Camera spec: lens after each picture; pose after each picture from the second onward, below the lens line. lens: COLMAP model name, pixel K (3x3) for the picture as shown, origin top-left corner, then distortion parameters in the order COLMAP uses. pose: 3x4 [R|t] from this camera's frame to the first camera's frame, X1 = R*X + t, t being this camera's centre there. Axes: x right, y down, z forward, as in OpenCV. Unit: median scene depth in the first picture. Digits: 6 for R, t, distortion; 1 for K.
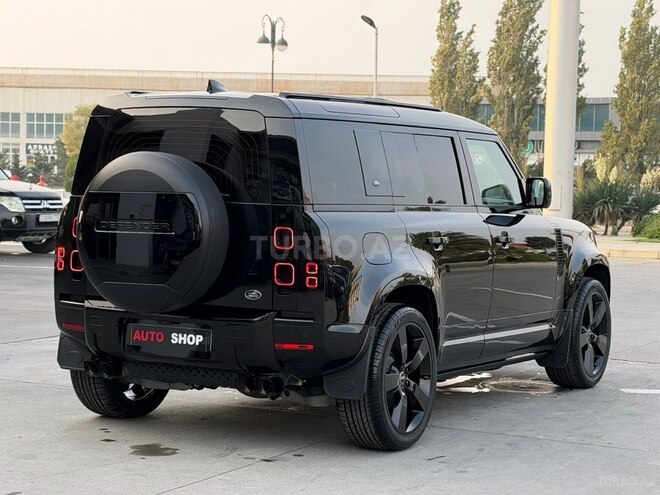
lens RADIAL K [[1510.9, 0, 329.7], [0, 1510.9, 248.0], [0, 0, 1]] dist [0.207788, 0.000000]
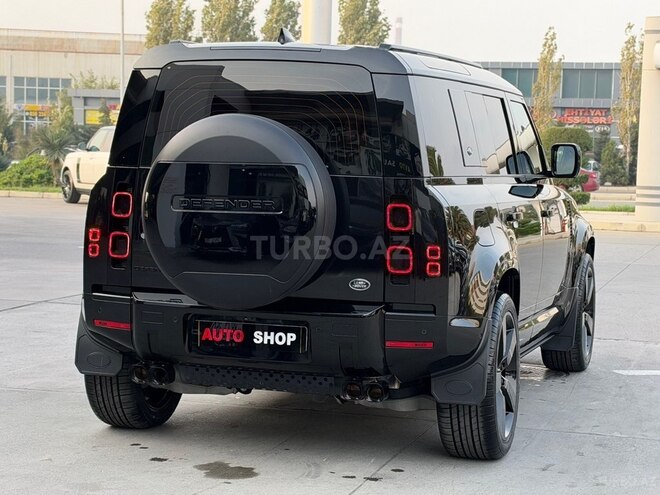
lens RADIAL K [[1510.9, 0, 328.5], [0, 1510.9, 247.5], [0, 0, 1]] dist [0.207788, 0.000000]
pose [[0.978539, -0.012243, 0.205696, -0.223295], [0.006991, 0.999631, 0.026243, -0.011067], [-0.205942, -0.024242, 0.978264, 0.166479]]
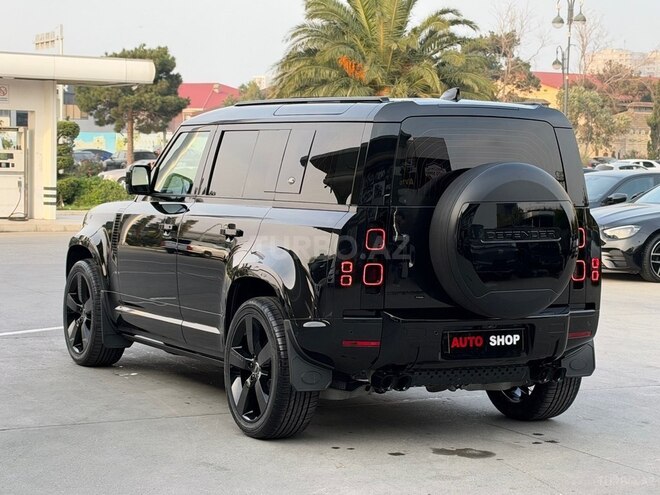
lens RADIAL K [[1510.9, 0, 328.5], [0, 1510.9, 248.2], [0, 0, 1]] dist [0.207788, 0.000000]
pose [[0.564910, -0.065712, 0.822532, -0.961082], [0.035370, 0.997836, 0.055425, -0.061573], [-0.824394, -0.002218, 0.566012, 0.479881]]
